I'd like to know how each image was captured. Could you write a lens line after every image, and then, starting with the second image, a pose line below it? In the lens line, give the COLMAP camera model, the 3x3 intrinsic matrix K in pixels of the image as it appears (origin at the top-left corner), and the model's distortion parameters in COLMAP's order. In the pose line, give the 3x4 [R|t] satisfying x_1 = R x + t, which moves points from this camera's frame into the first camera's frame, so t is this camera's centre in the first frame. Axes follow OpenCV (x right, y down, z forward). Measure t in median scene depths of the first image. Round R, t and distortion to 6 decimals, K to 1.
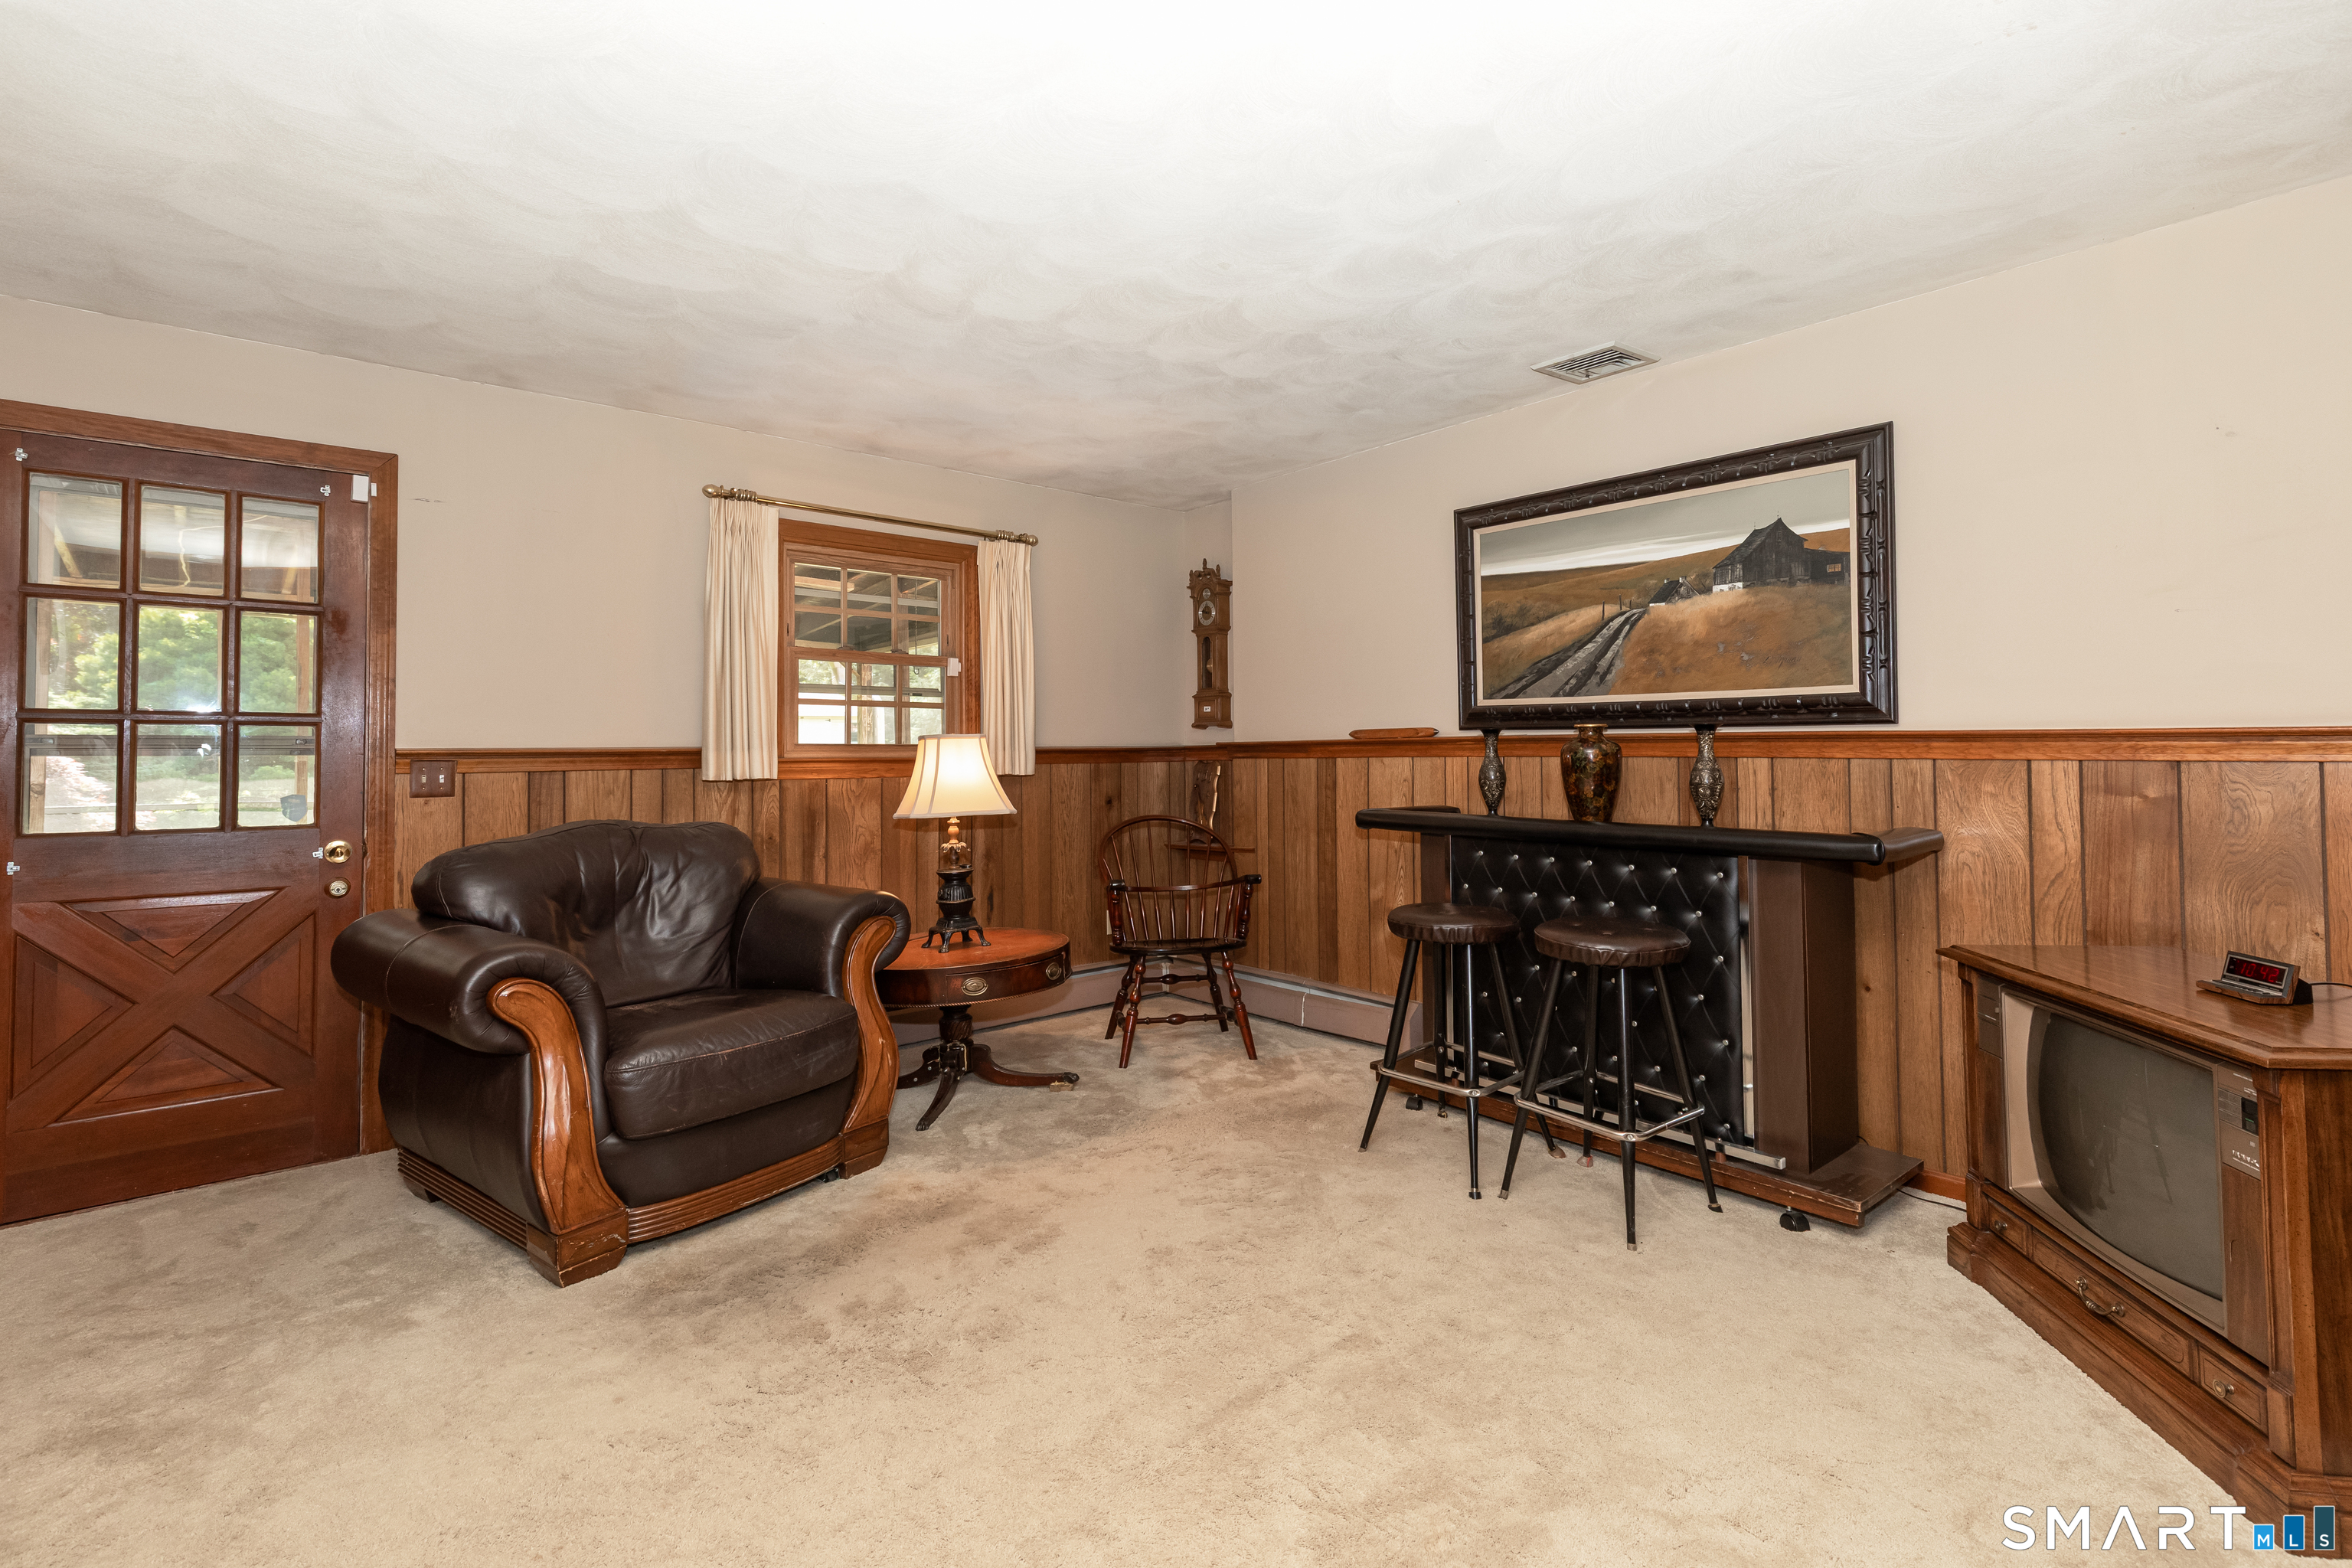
lens RADIAL K [[1065.6, 0, 1133.2], [0, 1065.6, 717.5], [0, 0, 1]] dist [-0.001393, -0.000058]
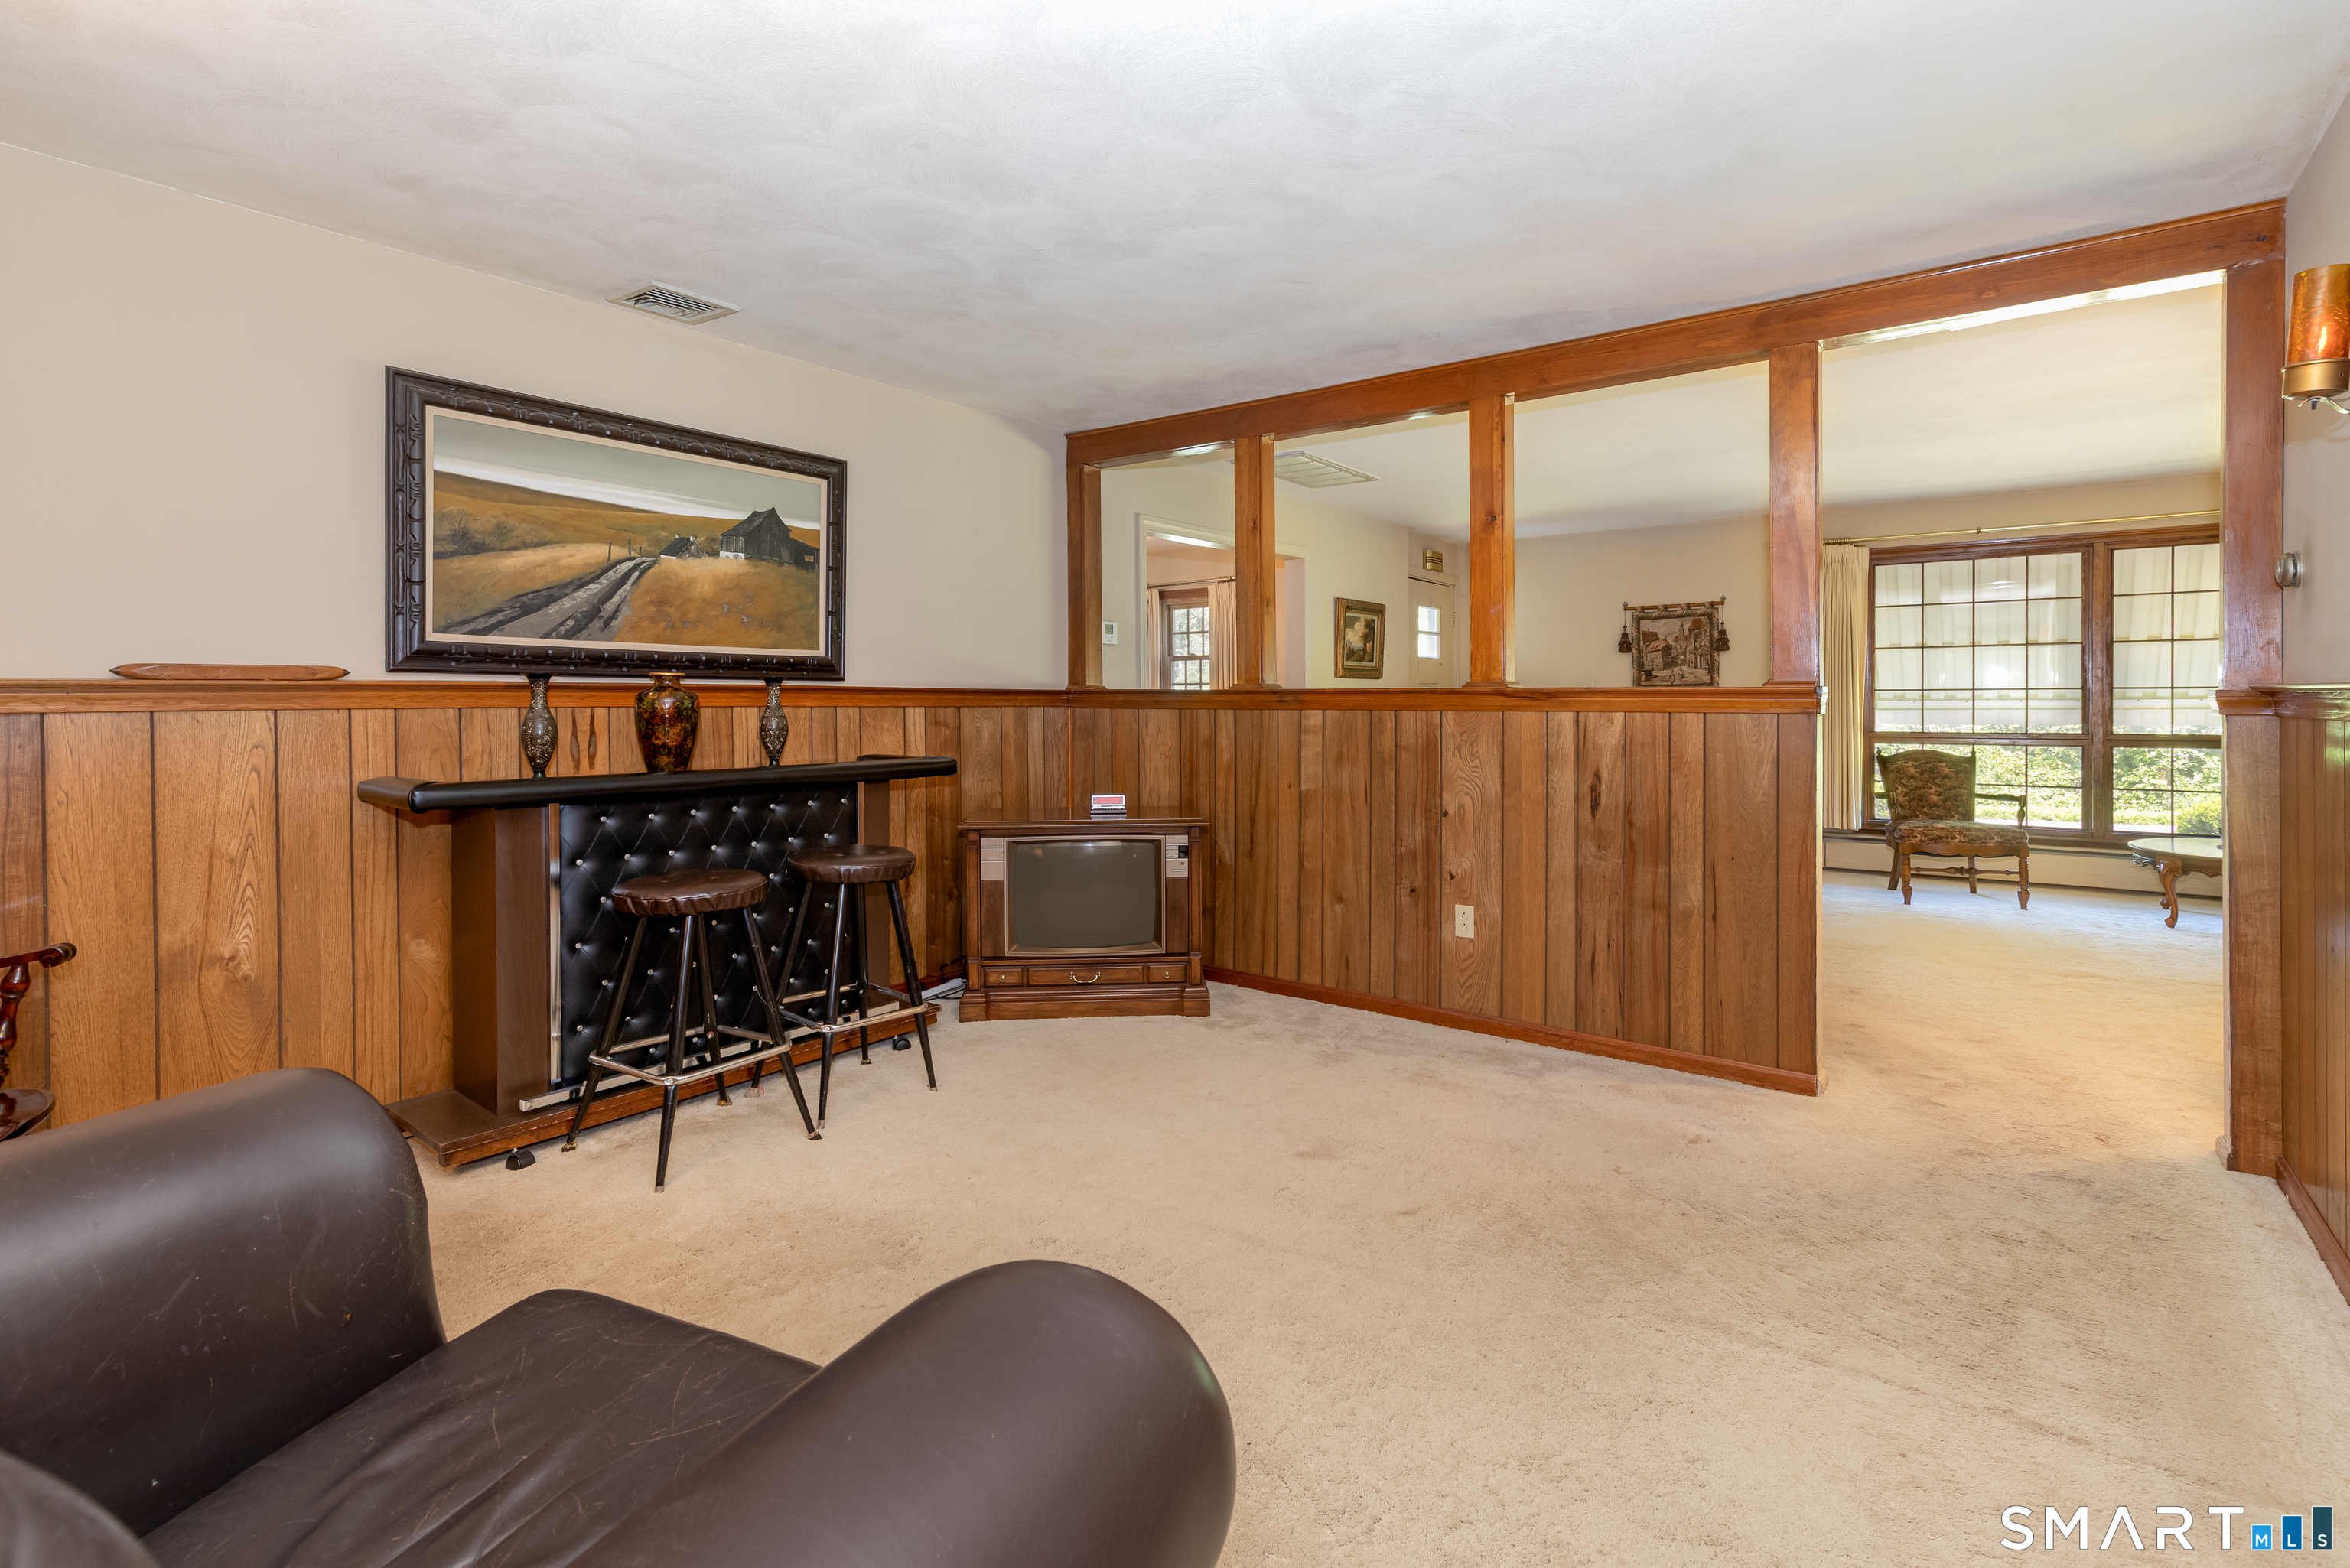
lens RADIAL K [[1064.7, 0, 1132.3], [0, 1064.7, 717.6], [0, 0, 1]] dist [-0.001393, -0.000058]
pose [[-0.211774, -0.015514, 0.977196, -0.612077], [-0.029808, 0.999511, 0.009409, 0.025064], [-0.976864, -0.027136, -0.212133, 0.793648]]
